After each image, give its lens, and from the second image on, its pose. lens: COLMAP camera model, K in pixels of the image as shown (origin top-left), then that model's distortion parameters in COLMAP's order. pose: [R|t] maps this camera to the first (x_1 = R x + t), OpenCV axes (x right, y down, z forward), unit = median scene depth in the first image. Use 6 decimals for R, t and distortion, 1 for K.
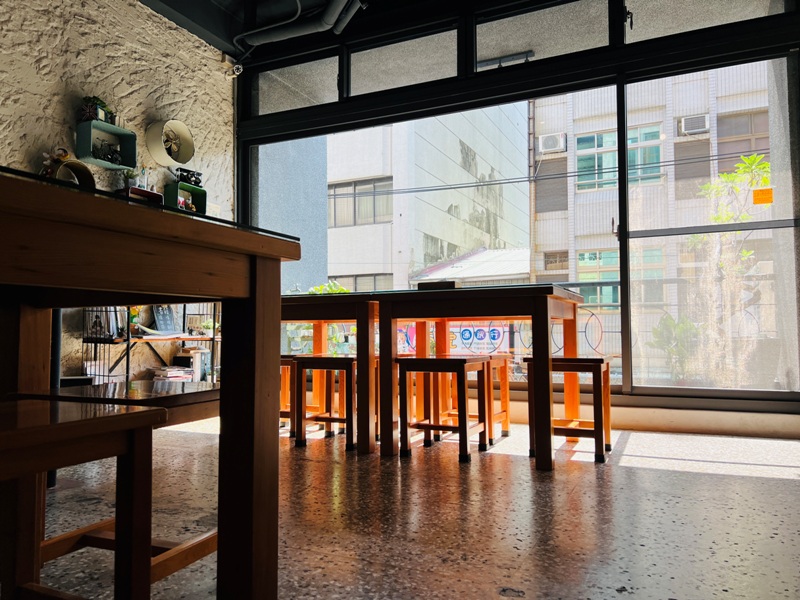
lens RADIAL K [[598.7, 0, 394.8], [0, 598.7, 304.2], [0, 0, 1]] dist [0.054584, -0.068830]
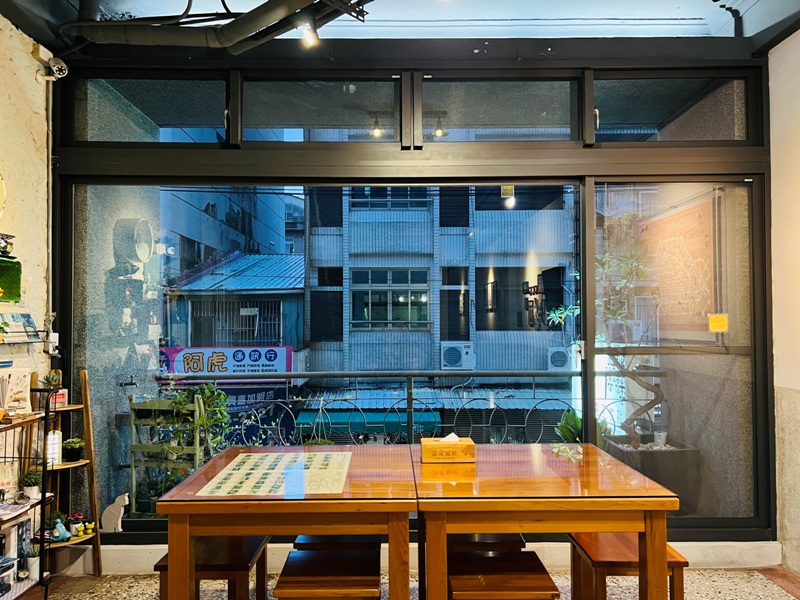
lens RADIAL K [[598.7, 0, 396.5], [0, 598.7, 307.5], [0, 0, 1]] dist [0.054584, -0.068830]
pose [[0.898406, 0.009955, 0.439054, -0.247210], [-0.021223, 0.999559, 0.020764, -0.169837], [-0.438654, -0.027973, 0.898221, 0.262912]]
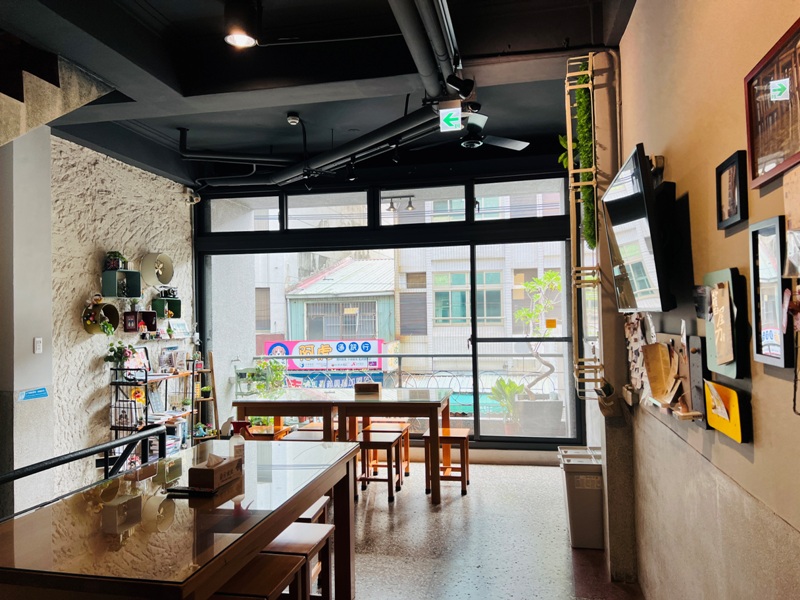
lens RADIAL K [[598.7, 0, 398.2], [0, 598.7, 299.5], [0, 0, 1]] dist [0.054584, -0.068830]
pose [[0.970109, -0.009030, 0.242503, -0.176970], [0.004273, 0.999788, 0.020138, -0.223195], [-0.242634, -0.018500, 0.969942, -0.431681]]
